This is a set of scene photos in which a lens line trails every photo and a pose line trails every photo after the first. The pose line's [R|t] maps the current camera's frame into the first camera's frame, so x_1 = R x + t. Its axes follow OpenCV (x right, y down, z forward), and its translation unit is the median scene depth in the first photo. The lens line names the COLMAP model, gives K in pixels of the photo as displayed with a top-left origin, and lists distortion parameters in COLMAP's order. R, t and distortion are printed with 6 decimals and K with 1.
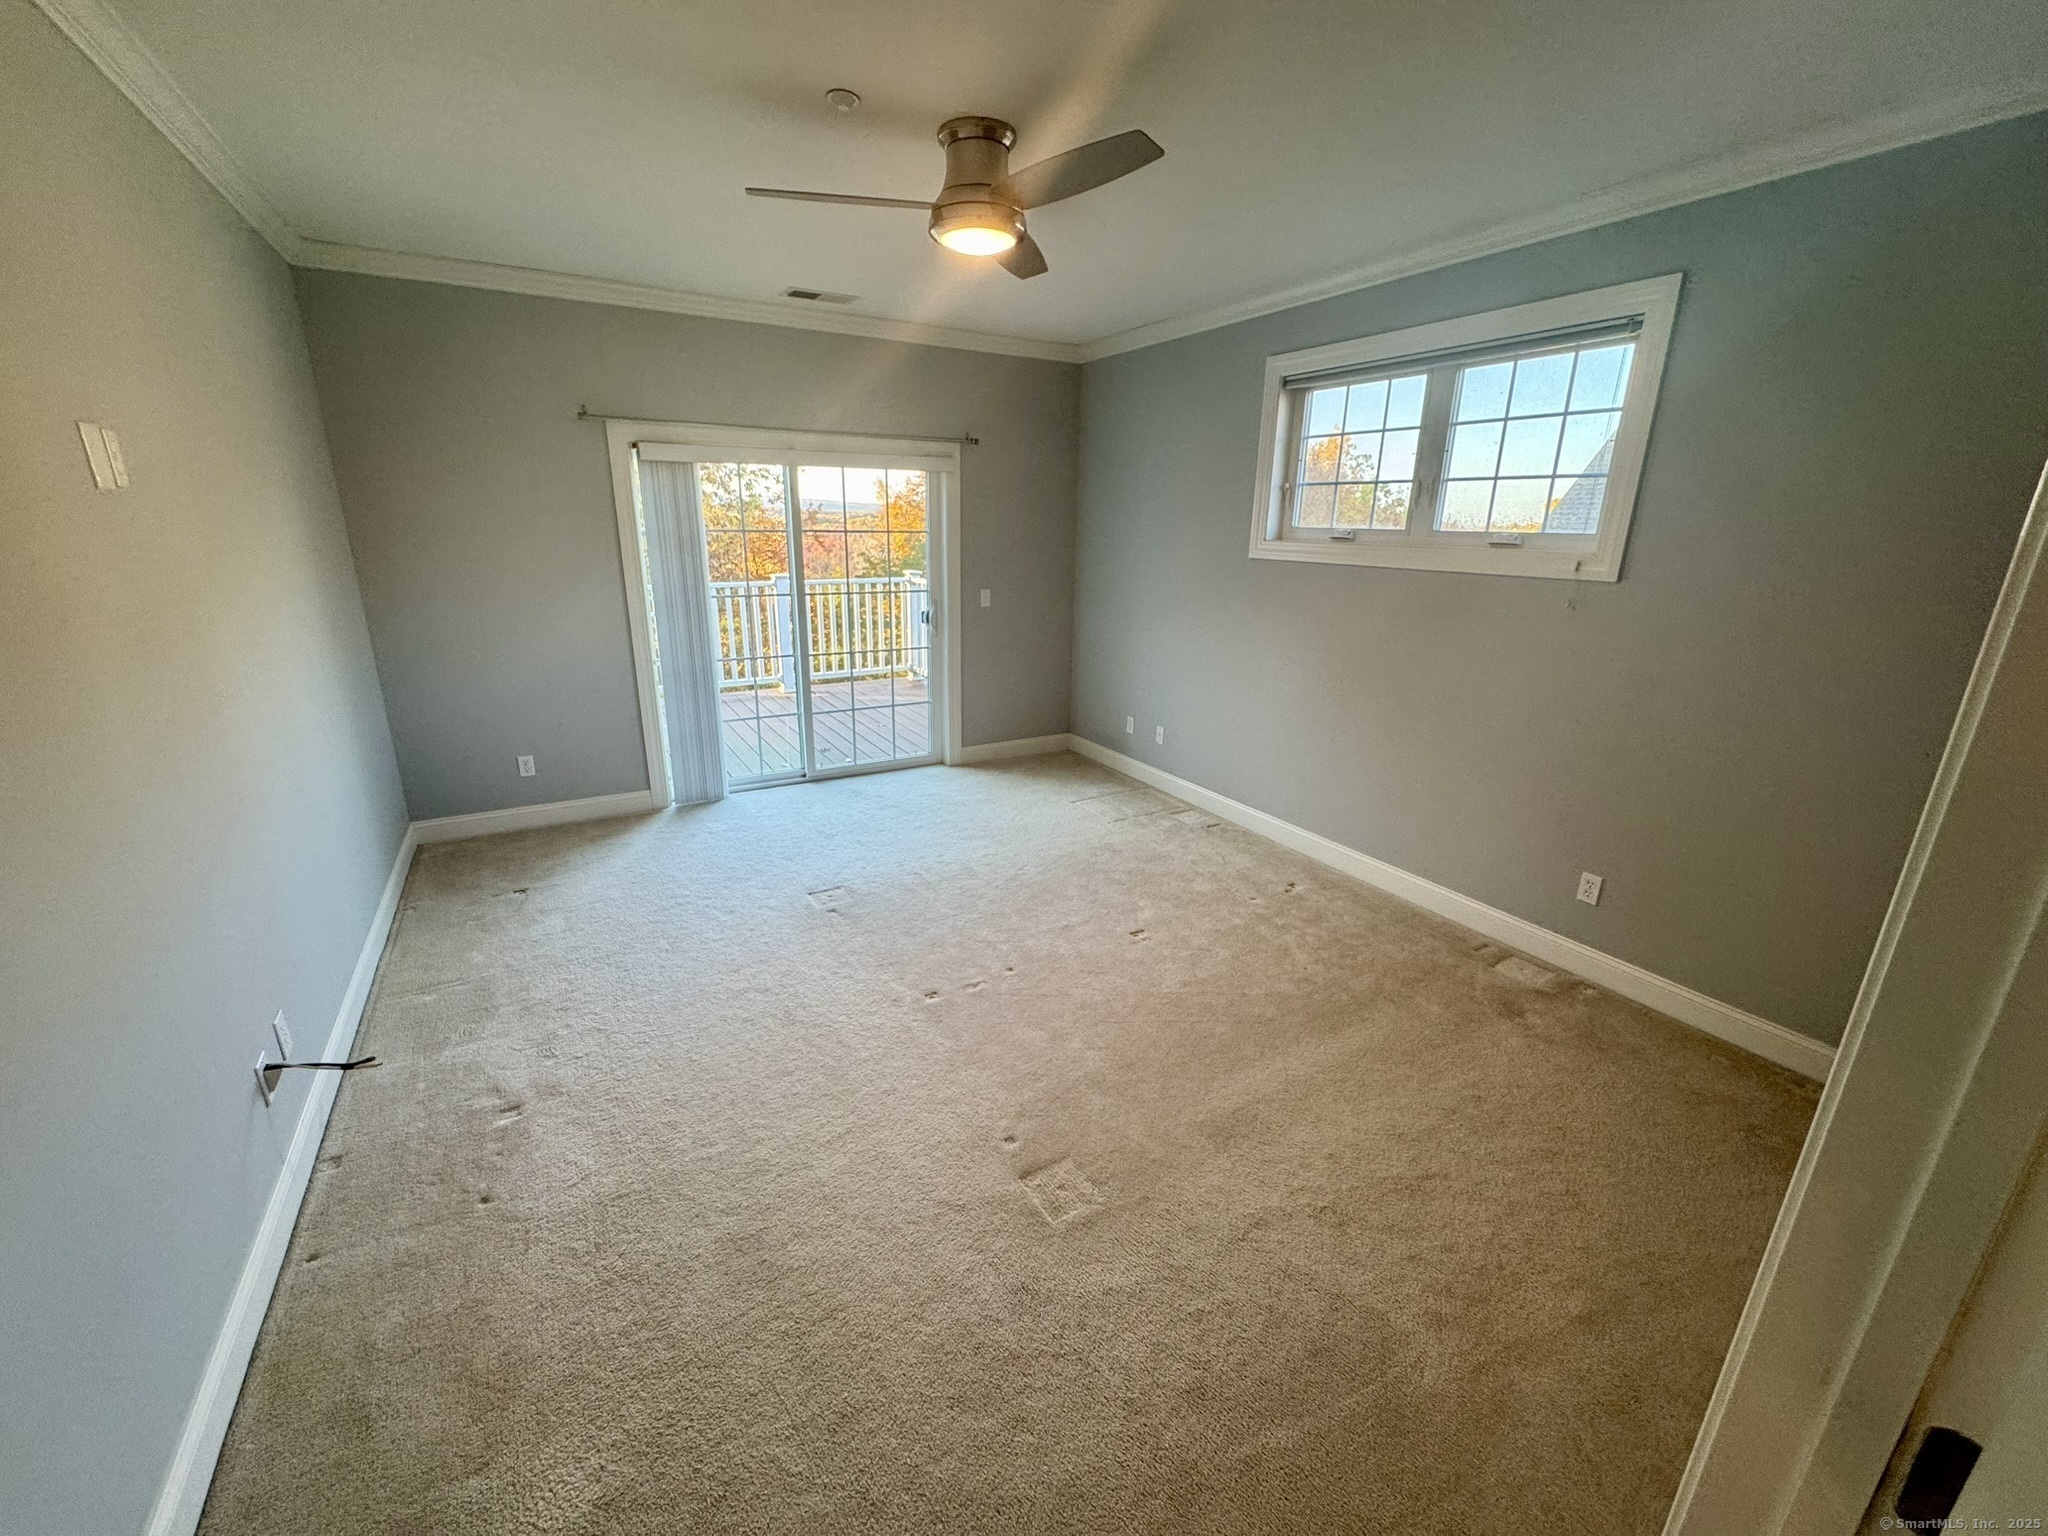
lens RADIAL K [[814.8, 0, 1025.4], [0, 814.8, 761.0], [0, 0, 1]] dist [-0.002699, 0.000006]
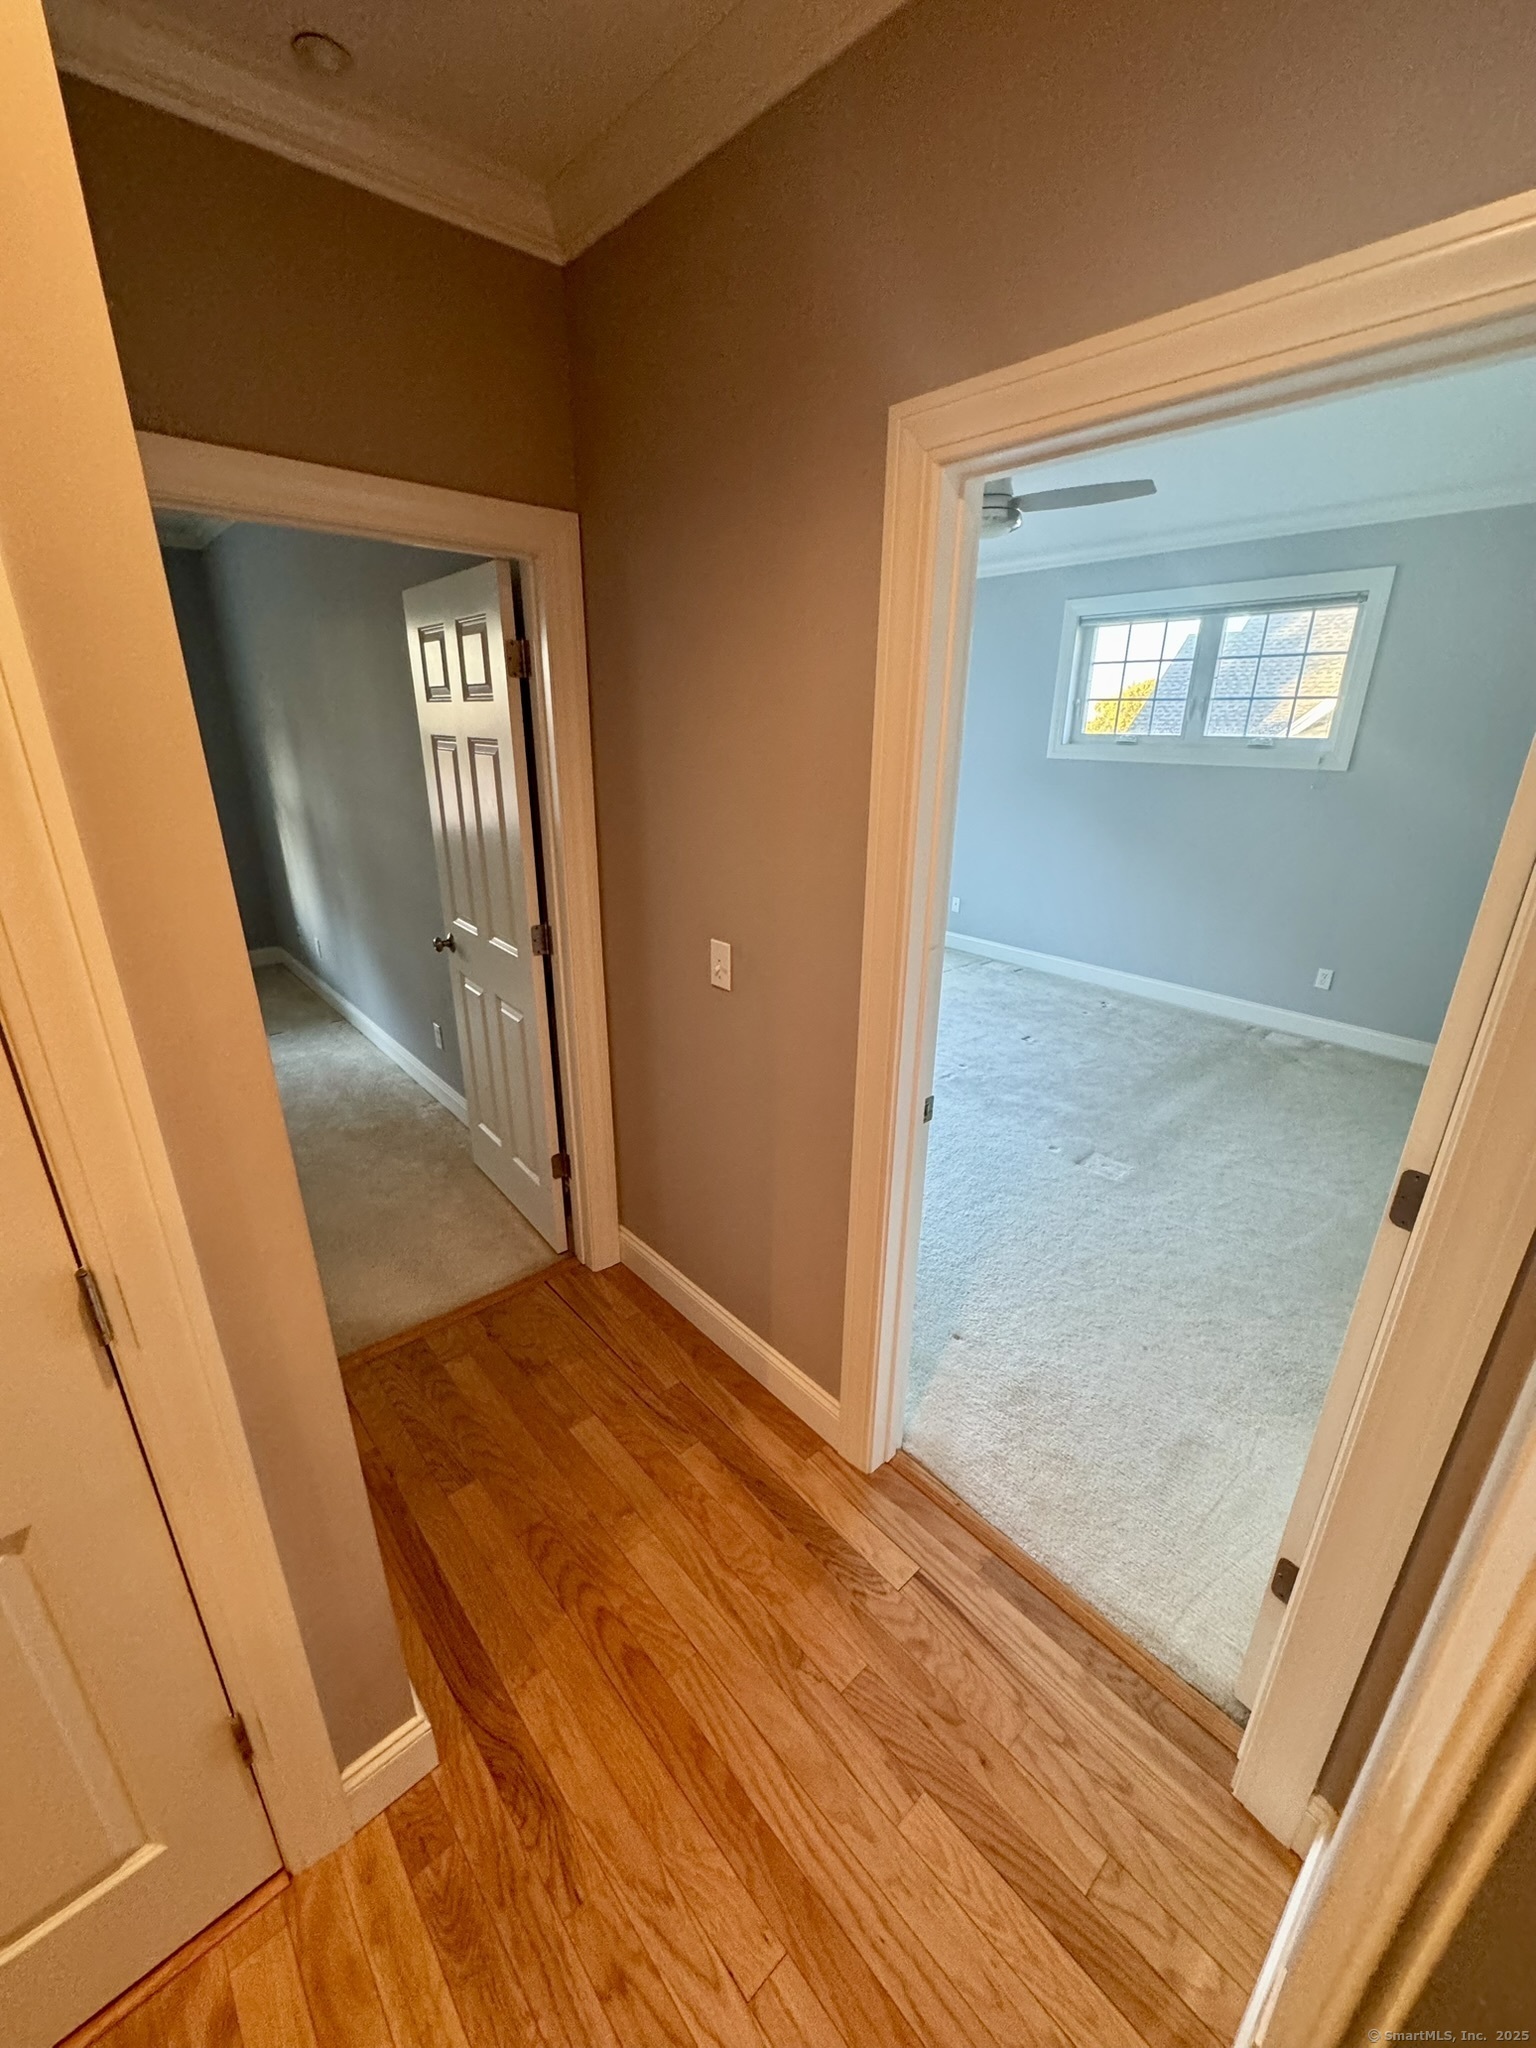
lens RADIAL K [[814.8, 0, 766.5], [0, 814.8, 1019.2], [0, 0, 1]] dist [-0.002699, 0.000006]
pose [[0.979923, -0.072784, 0.185618, -0.466624], [0.060901, 0.995760, 0.068942, 0.050209], [-0.189849, -0.056254, 0.980201, -0.218315]]
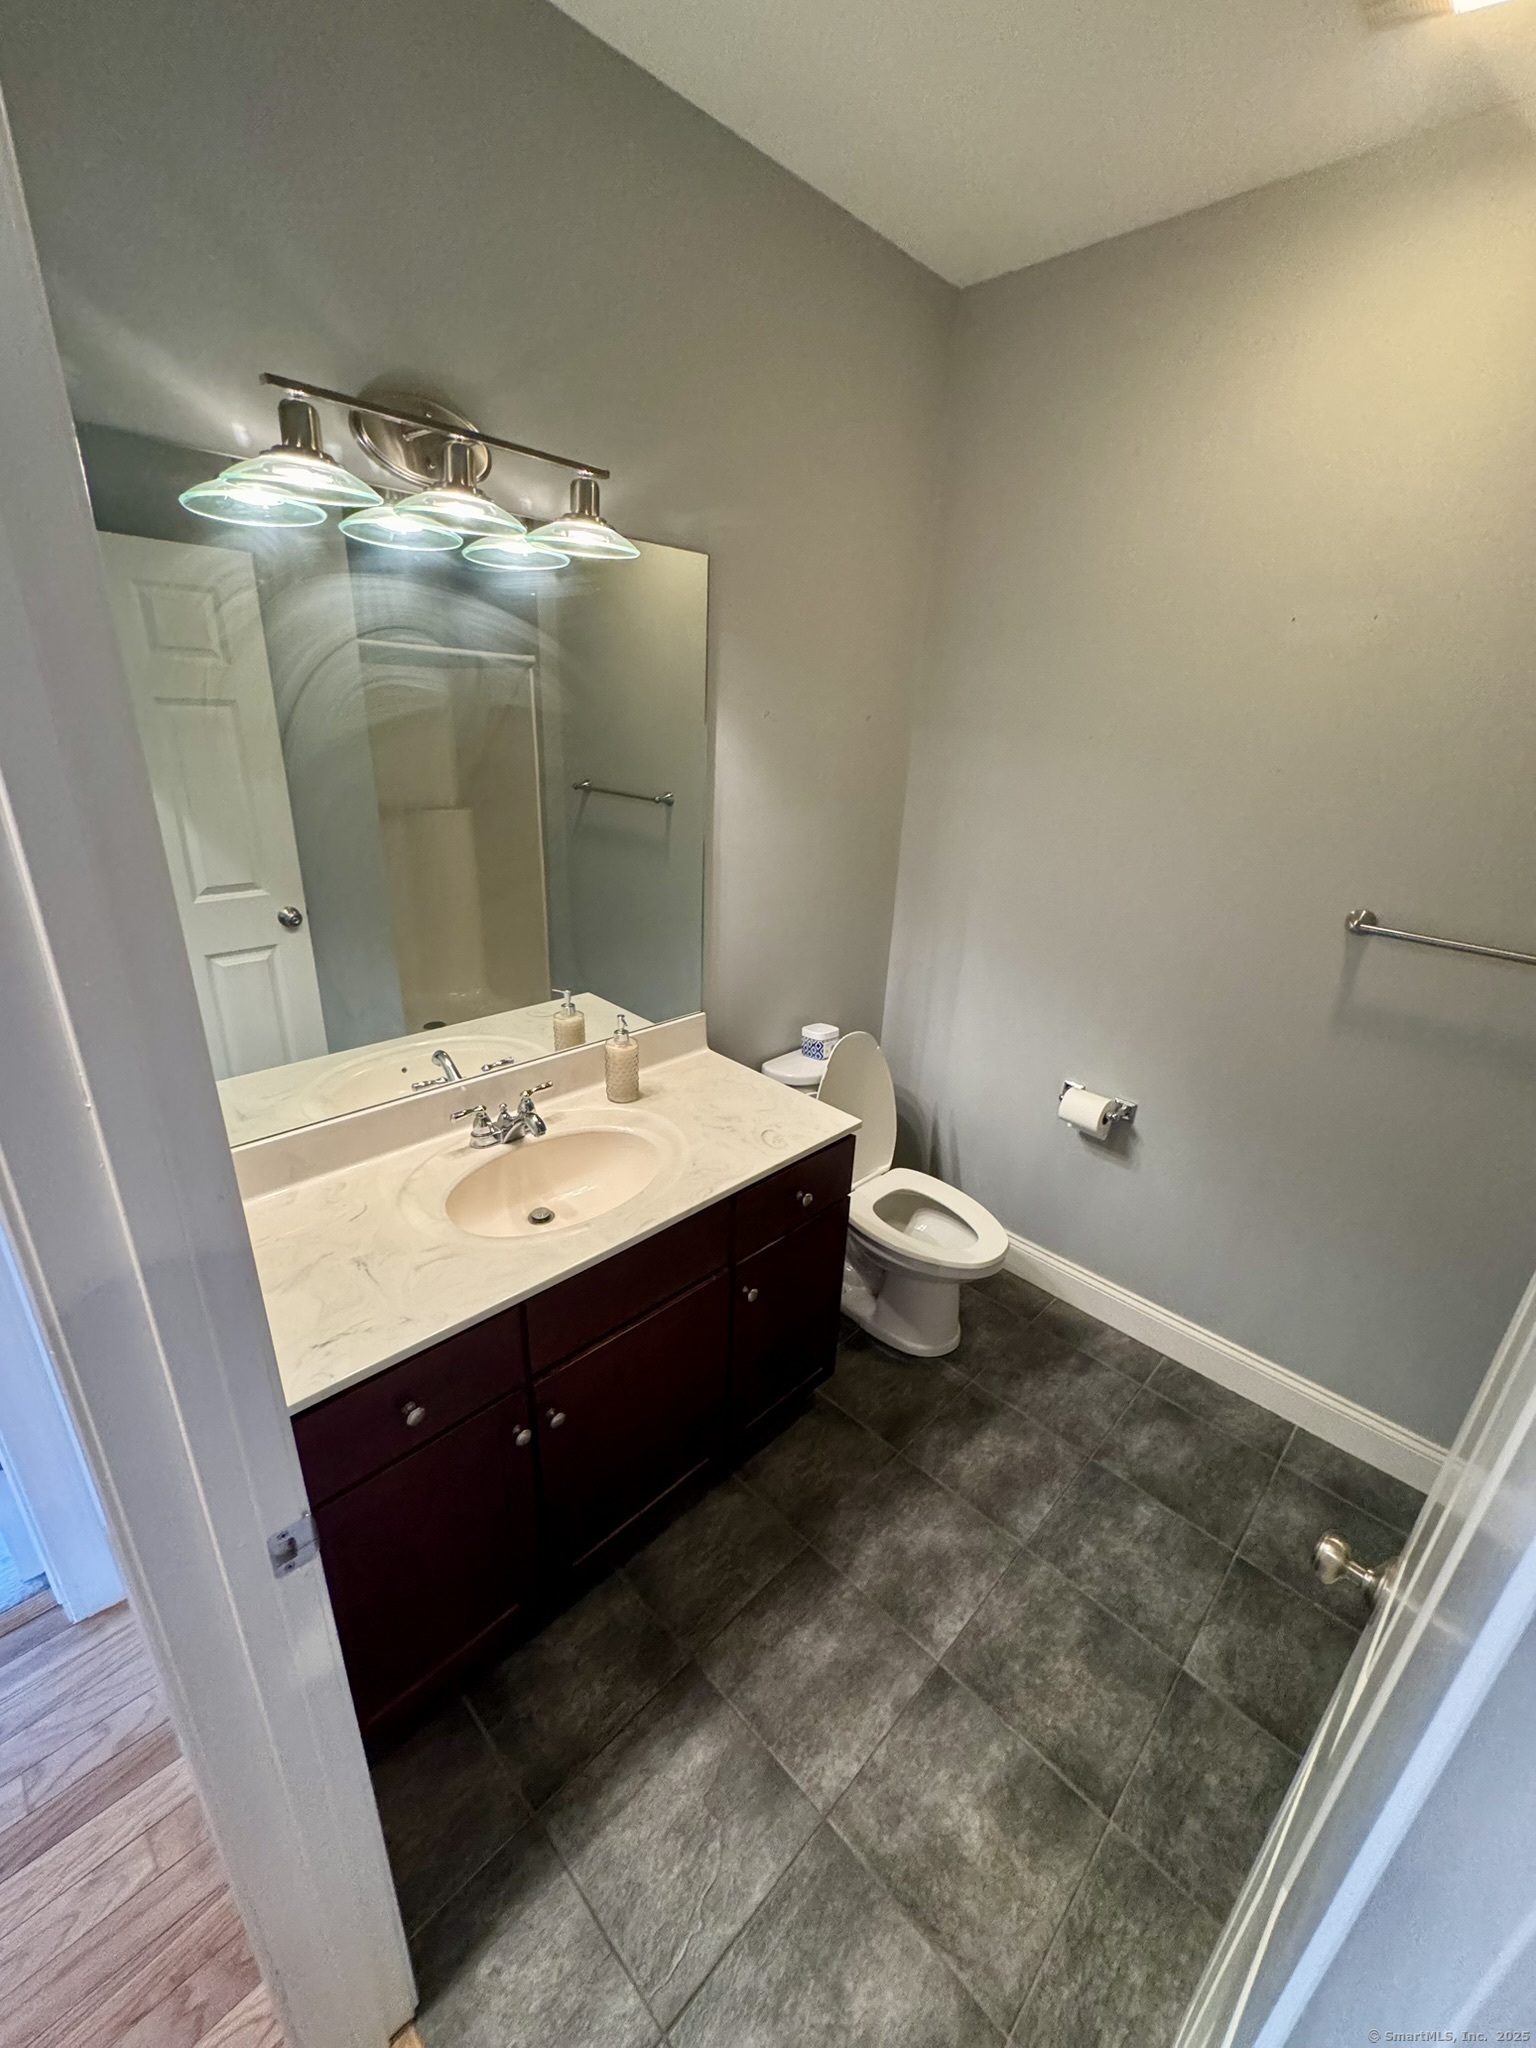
lens RADIAL K [[814.8, 0, 774.9], [0, 814.8, 1020.9], [0, 0, 1]] dist [-0.002699, 0.000006]
pose [[-0.266232, -0.377802, 0.886784, -0.561662], [0.228877, 0.868899, 0.438896, 0.066692], [-0.936342, 0.319813, -0.144858, -0.289999]]
